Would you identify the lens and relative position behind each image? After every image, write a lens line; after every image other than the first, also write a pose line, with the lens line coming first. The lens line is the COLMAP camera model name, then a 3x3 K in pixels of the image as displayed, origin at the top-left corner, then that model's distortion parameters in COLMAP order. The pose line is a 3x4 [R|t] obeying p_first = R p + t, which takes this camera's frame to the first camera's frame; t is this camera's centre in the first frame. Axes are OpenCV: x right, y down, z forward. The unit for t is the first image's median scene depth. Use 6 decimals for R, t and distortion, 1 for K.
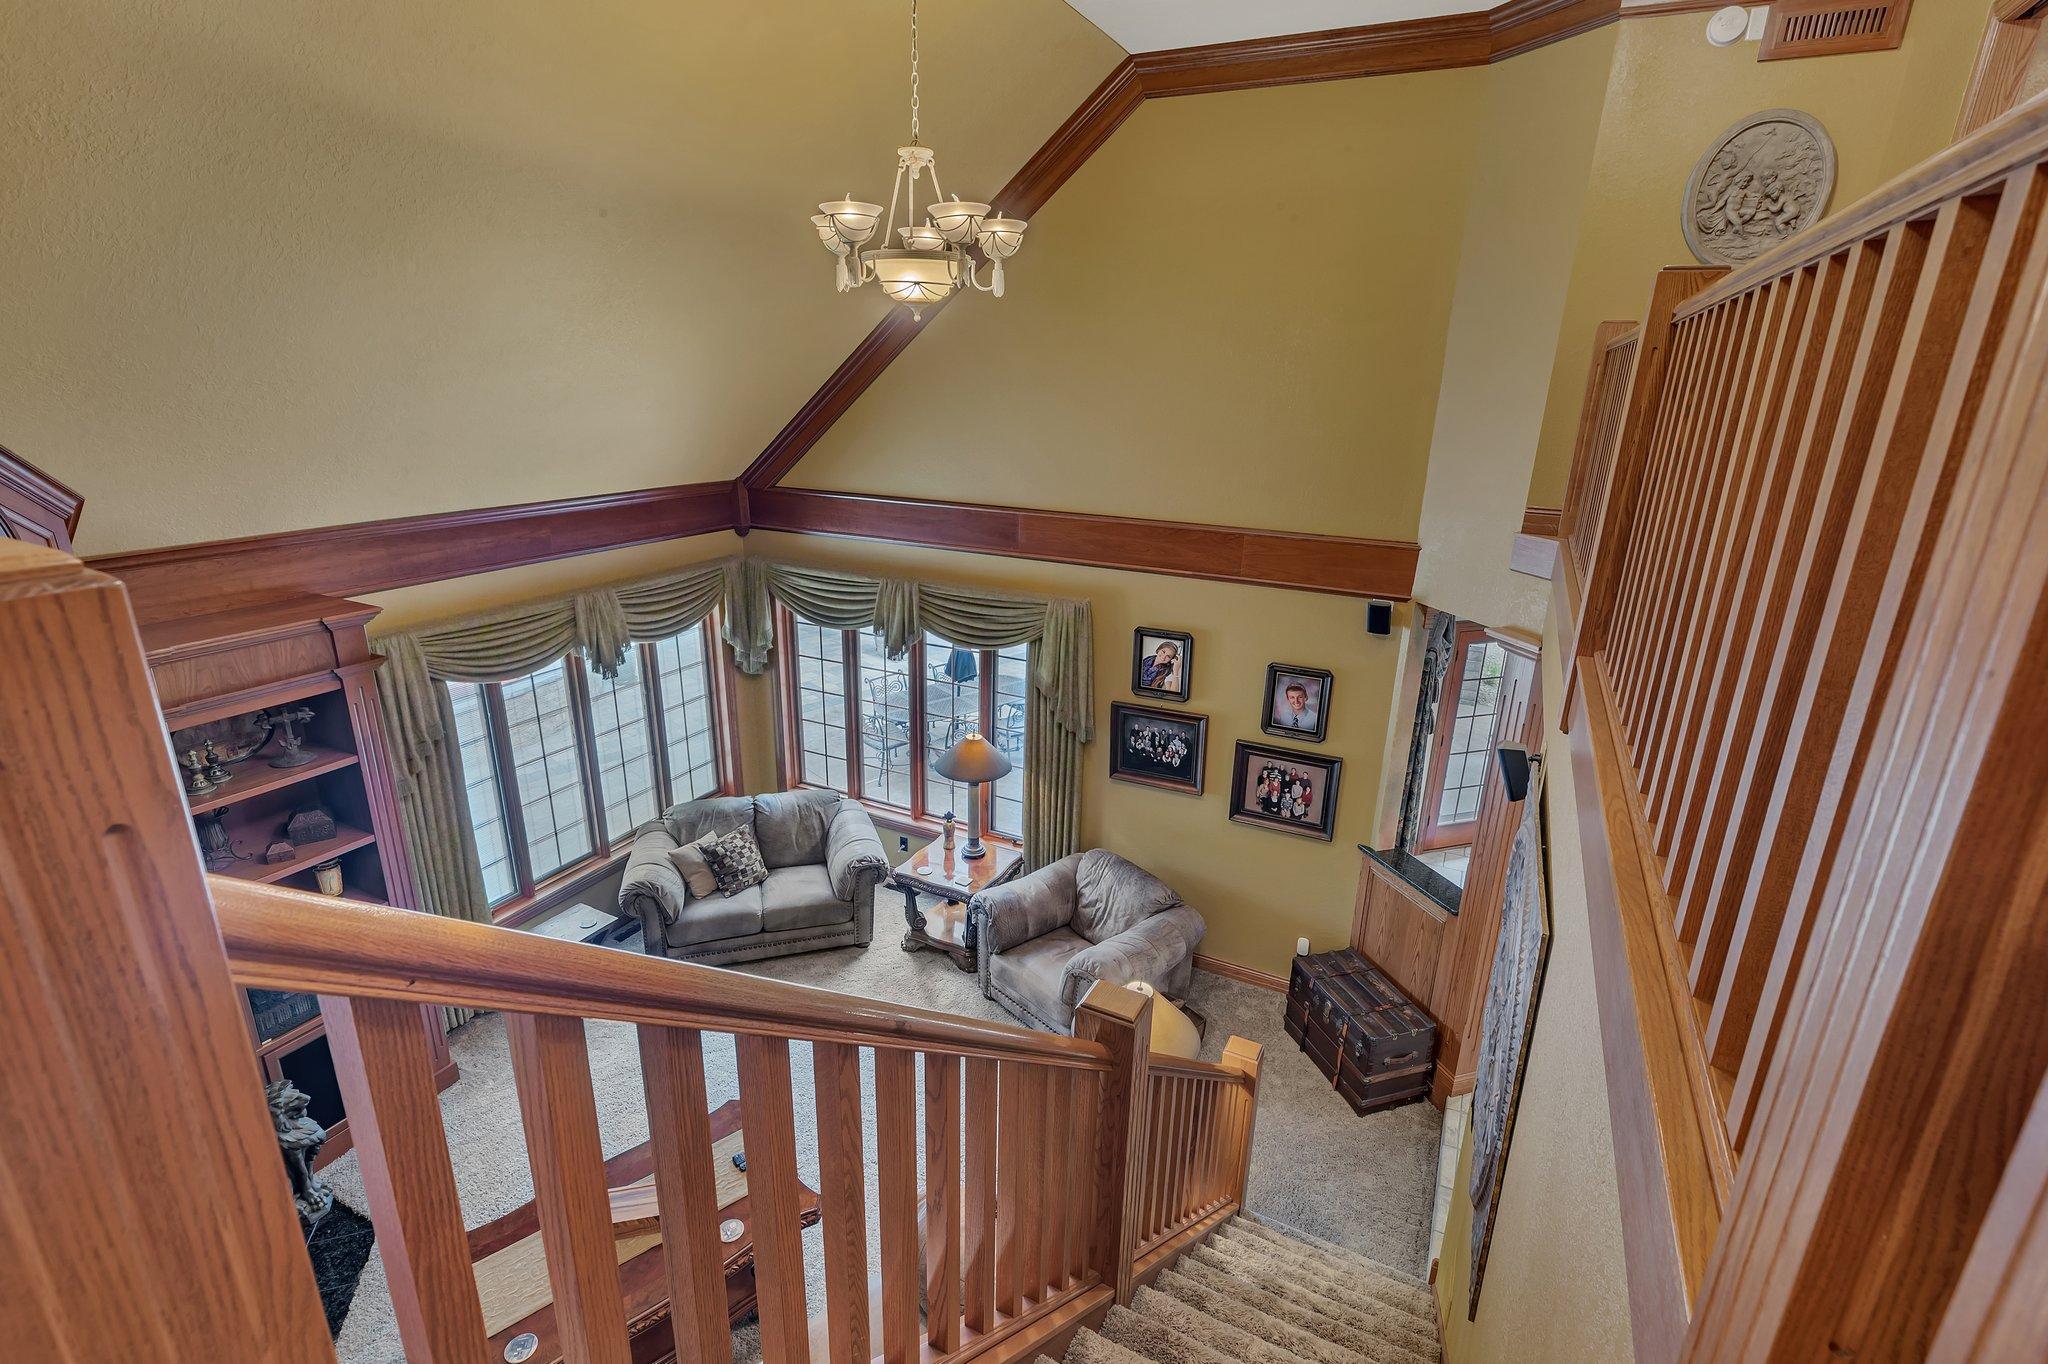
lens RADIAL K [[947.0, 0, 1031.5], [0, 947.0, 690.7], [0, 0, 1]] dist [0.001927, -0.000443]
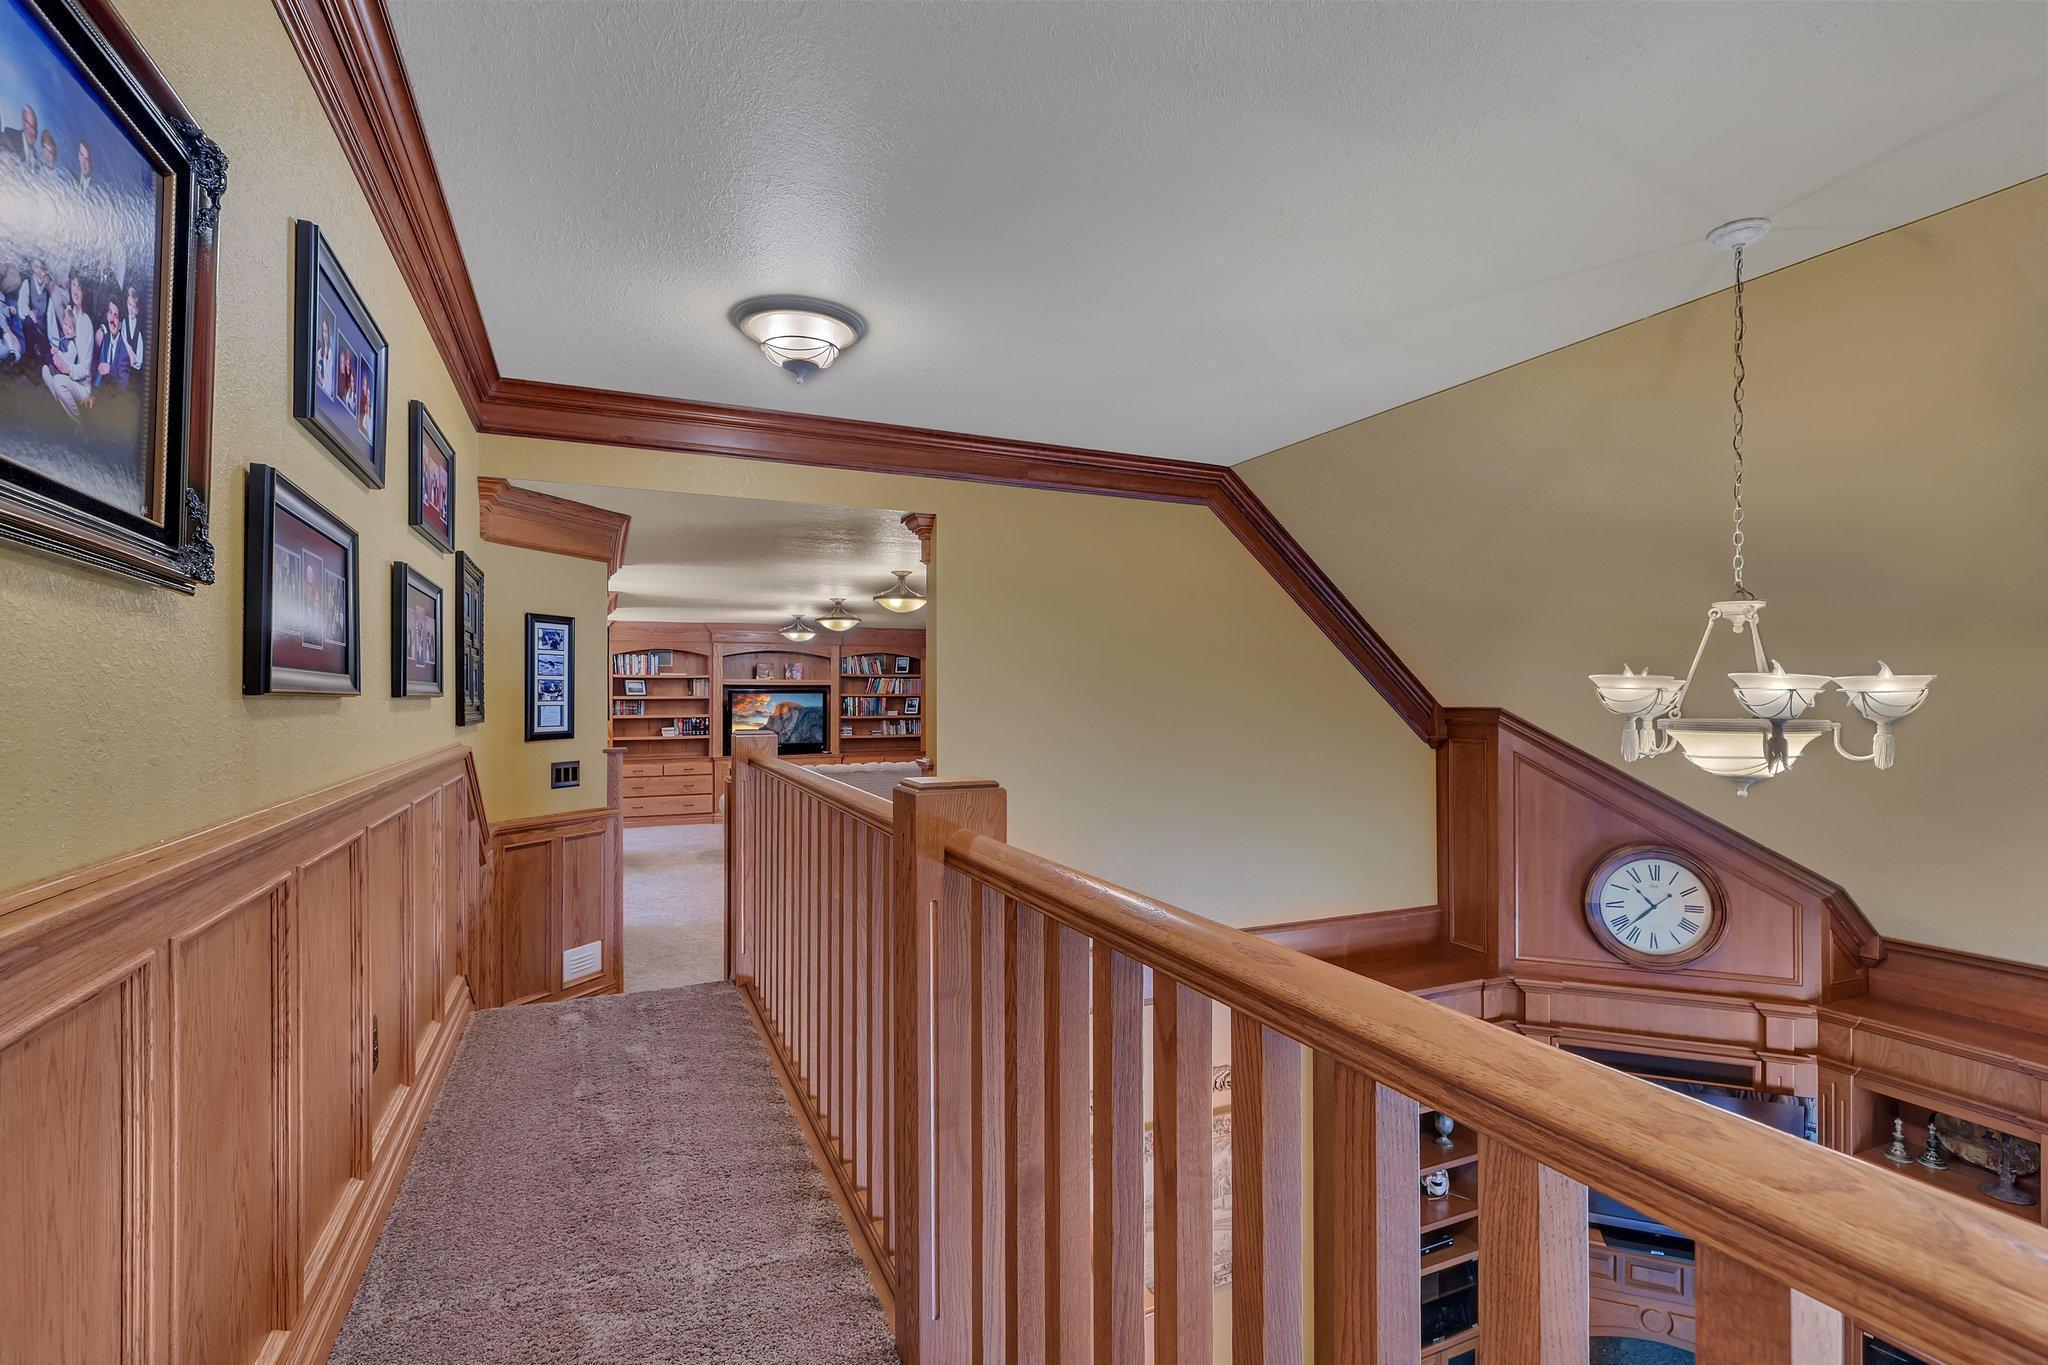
lens RADIAL K [[947.0, 0, 1031.5], [0, 947.0, 691.2], [0, 0, 1]] dist [0.001927, -0.000443]
pose [[-0.632954, -0.027556, -0.773699, 0.410915], [-0.262270, 0.947906, 0.180800, -0.223631], [0.728412, 0.317356, -0.607208, 0.493987]]
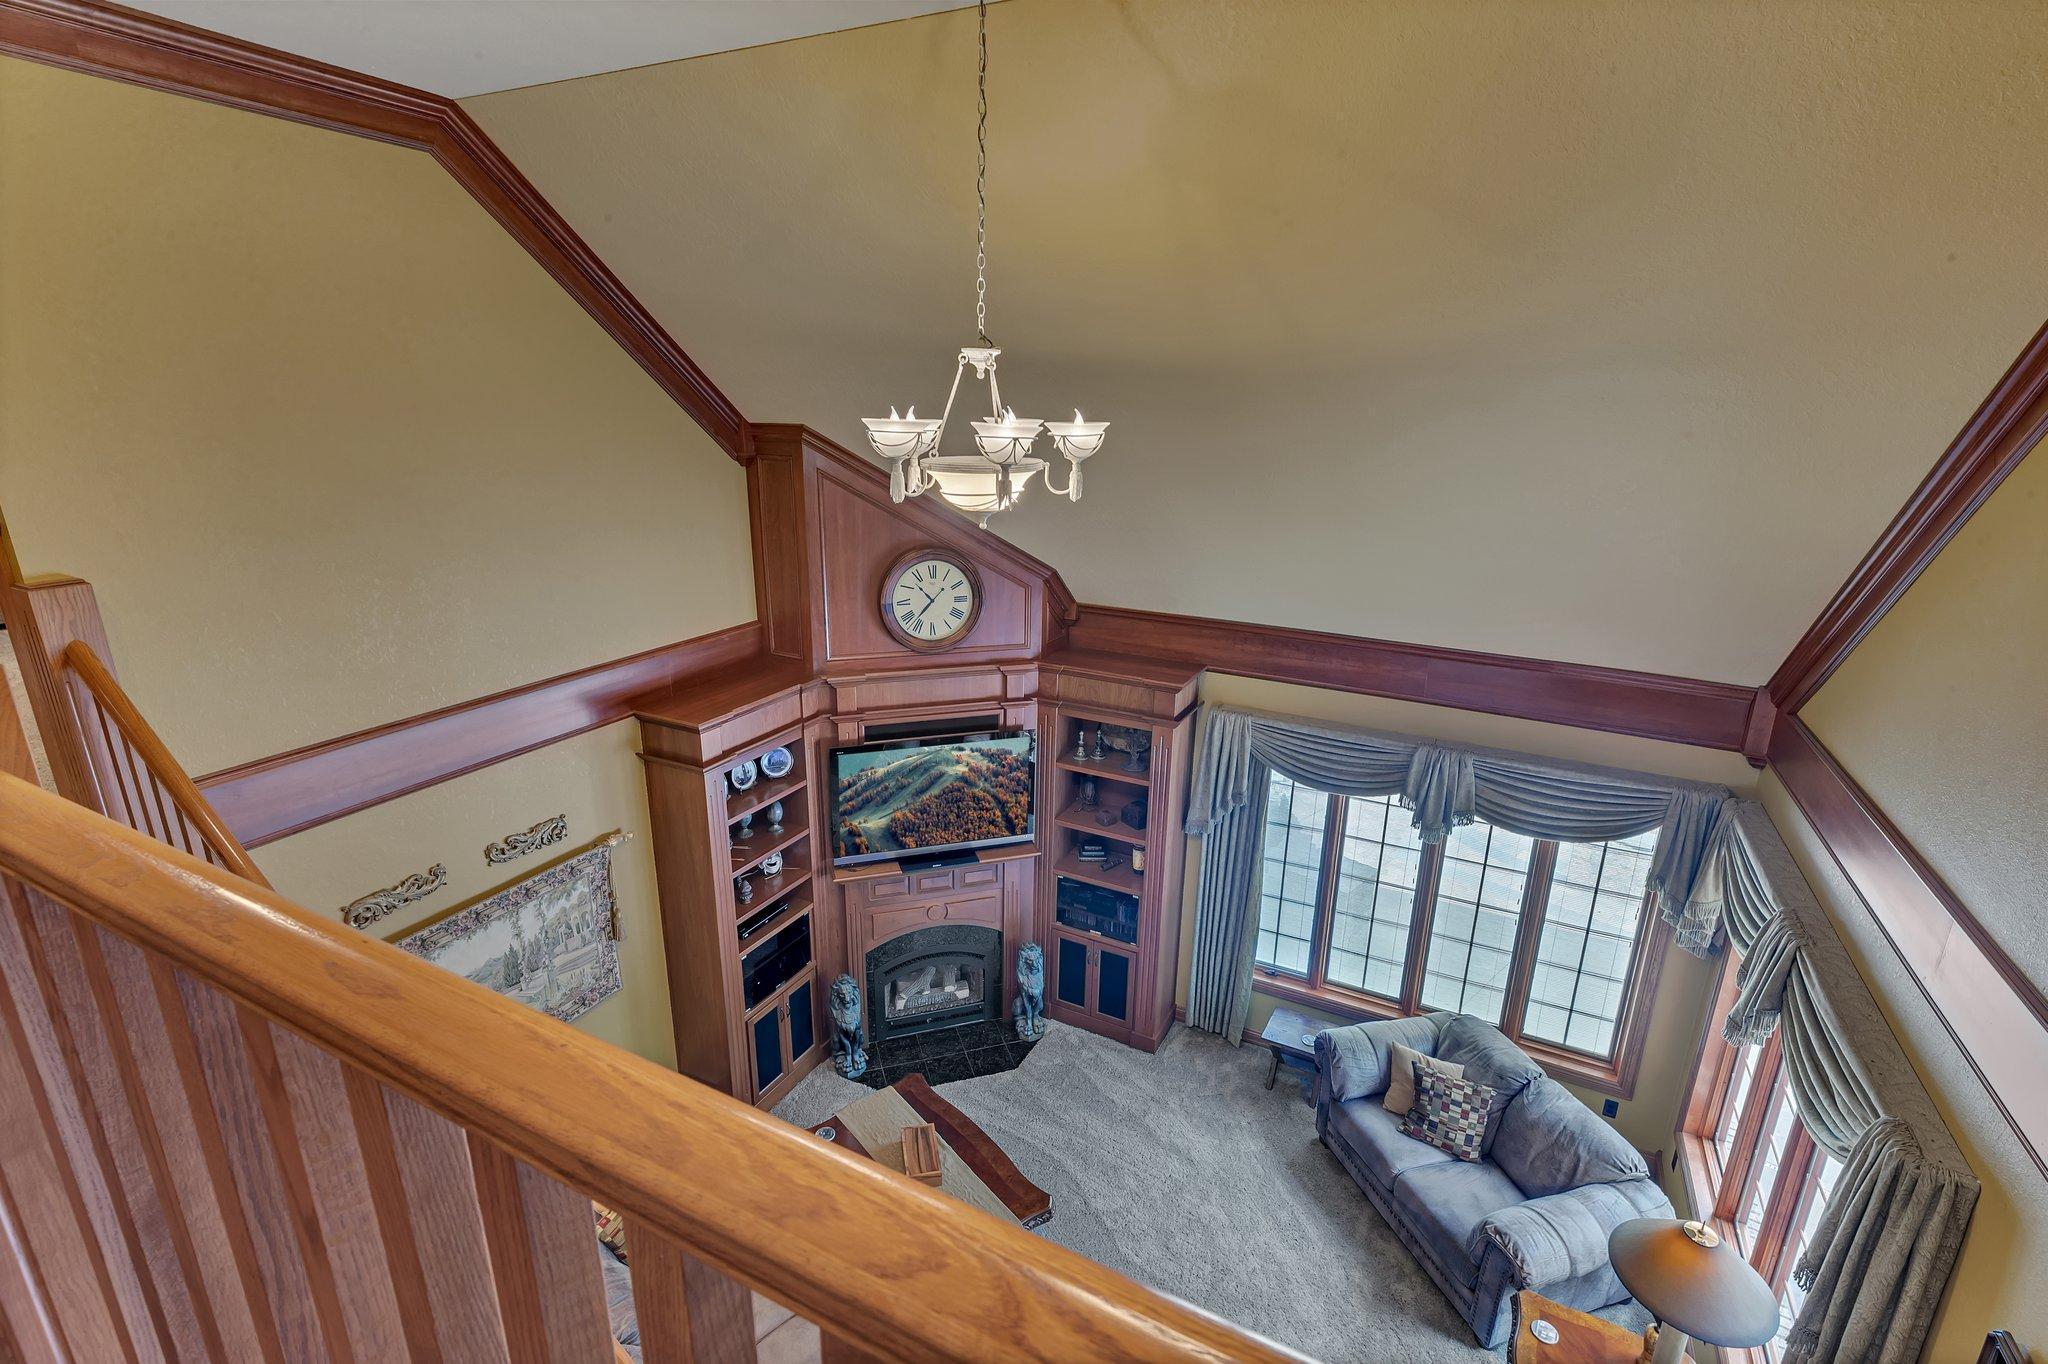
lens RADIAL K [[947.0, 0, 1031.5], [0, 947.0, 690.7], [0, 0, 1]] dist [0.001927, -0.000443]
pose [[-0.012882, 0.273190, -0.961874, 0.379783], [-0.337702, 0.904244, 0.261344, -0.241626], [0.941165, 0.328194, 0.080608, 0.494626]]
